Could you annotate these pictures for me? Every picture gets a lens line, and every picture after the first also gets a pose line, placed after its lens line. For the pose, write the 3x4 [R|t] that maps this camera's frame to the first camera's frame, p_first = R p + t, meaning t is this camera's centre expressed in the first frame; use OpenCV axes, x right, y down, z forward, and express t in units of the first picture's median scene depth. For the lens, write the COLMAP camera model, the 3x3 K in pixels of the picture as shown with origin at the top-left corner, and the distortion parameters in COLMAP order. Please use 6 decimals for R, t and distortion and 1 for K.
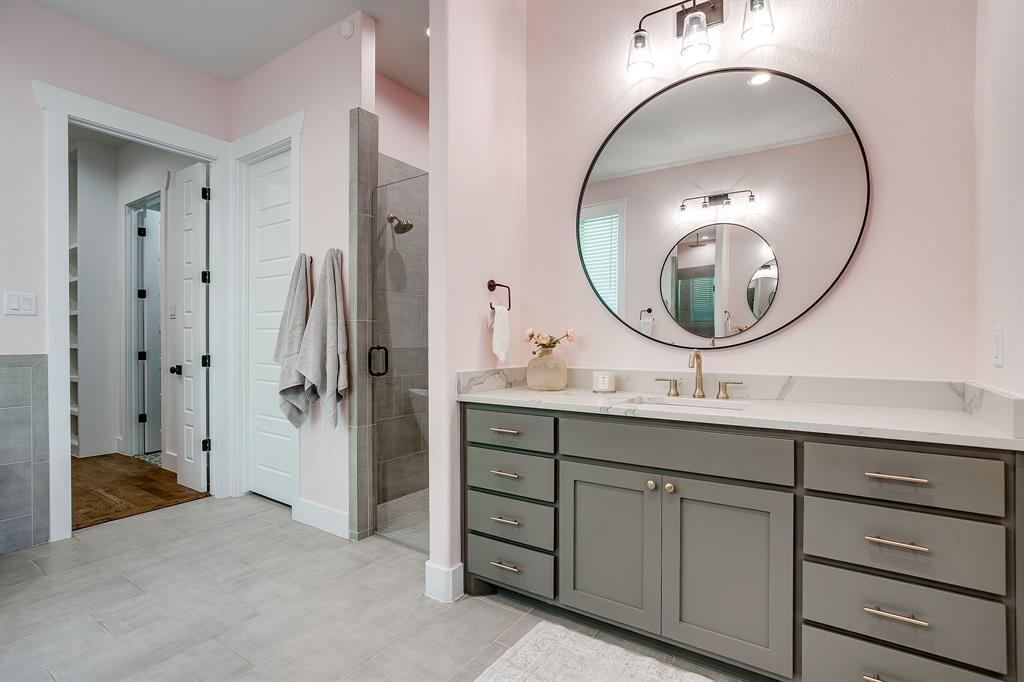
lens RADIAL K [[499.4, 0, 514.4], [0, 499.4, 337.1], [0, 0, 1]] dist [-0.052835, 0.030607]
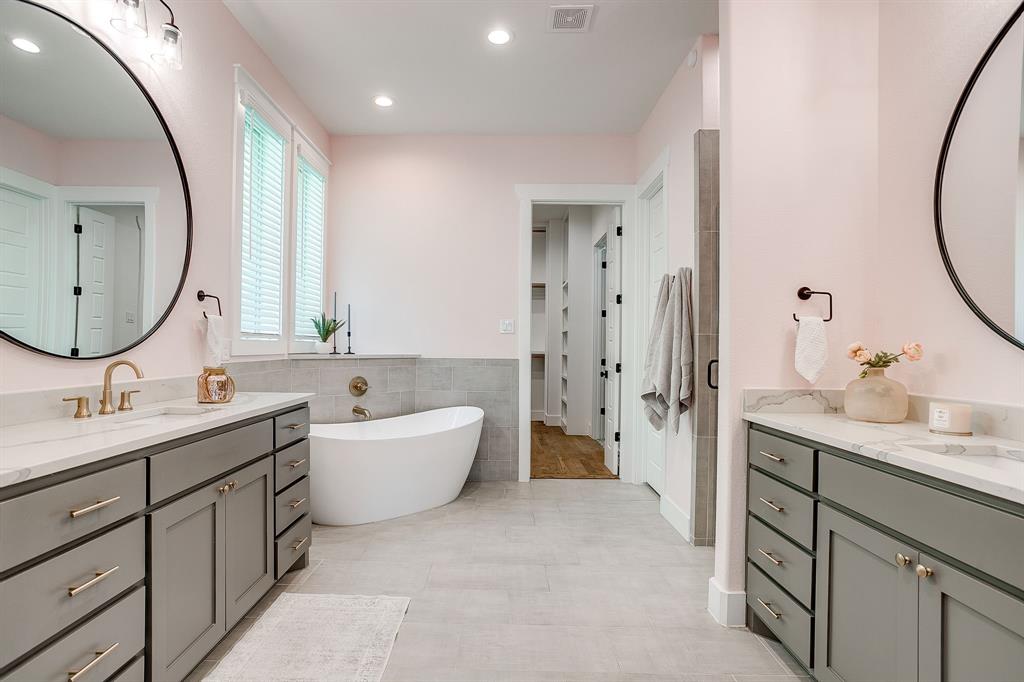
lens RADIAL K [[509.5, 0, 480.8], [0, 509.5, 339.2], [0, 0, 1]] dist [-0.023672, 0.000536]
pose [[0.530318, -0.005733, -0.847780, 0.359826], [-0.006441, 0.999921, -0.010791, -0.009069], [0.847774, 0.011183, 0.530239, 0.049760]]
